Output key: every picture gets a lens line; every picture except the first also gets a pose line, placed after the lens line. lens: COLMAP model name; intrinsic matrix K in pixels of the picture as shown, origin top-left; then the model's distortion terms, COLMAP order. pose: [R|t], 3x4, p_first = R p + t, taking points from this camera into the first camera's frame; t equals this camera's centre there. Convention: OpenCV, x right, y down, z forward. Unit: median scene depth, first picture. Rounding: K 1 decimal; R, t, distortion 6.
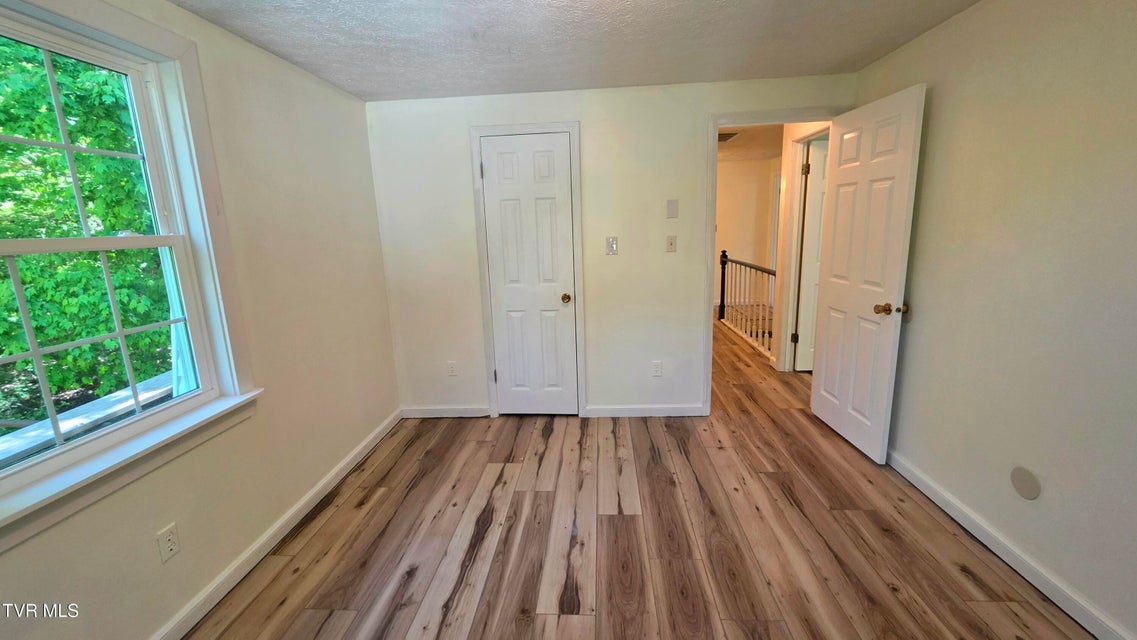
lens RADIAL K [[454.0, 0, 566.6], [0, 454.0, 317.3], [0, 0, 1]] dist [-0.006035, 0.000563]
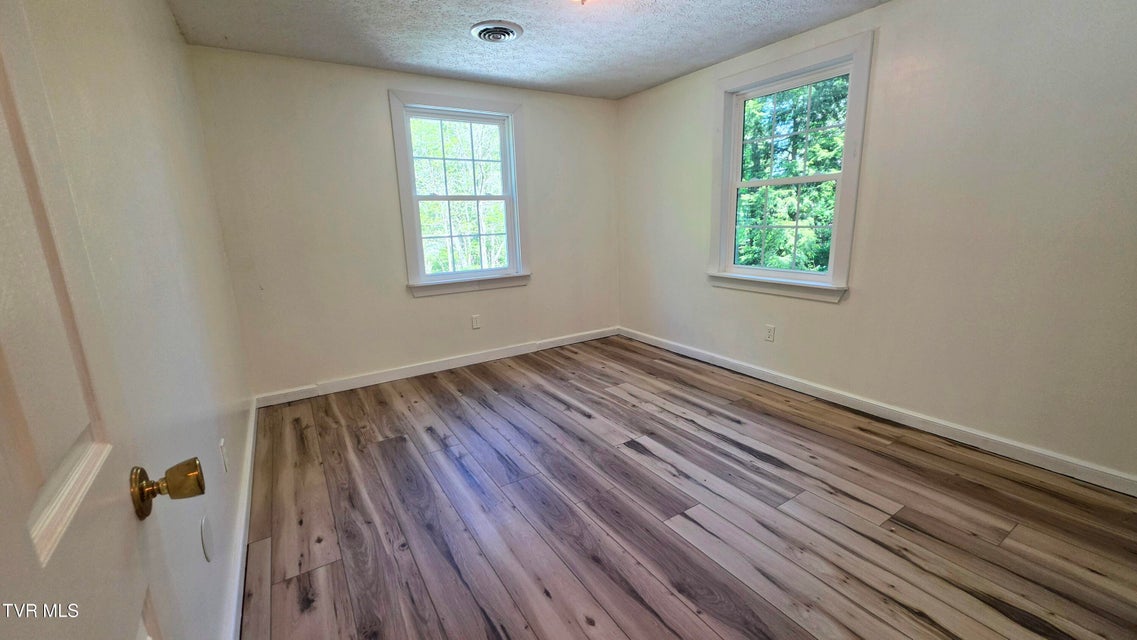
lens RADIAL K [[454.0, 0, 566.6], [0, 454.0, 317.3], [0, 0, 1]] dist [-0.006035, 0.000563]
pose [[-0.797973, 0.191308, -0.571525, 0.729192], [-0.060581, 0.918021, 0.391876, -0.223797], [0.599641, 0.347330, -0.720967, 1.407501]]
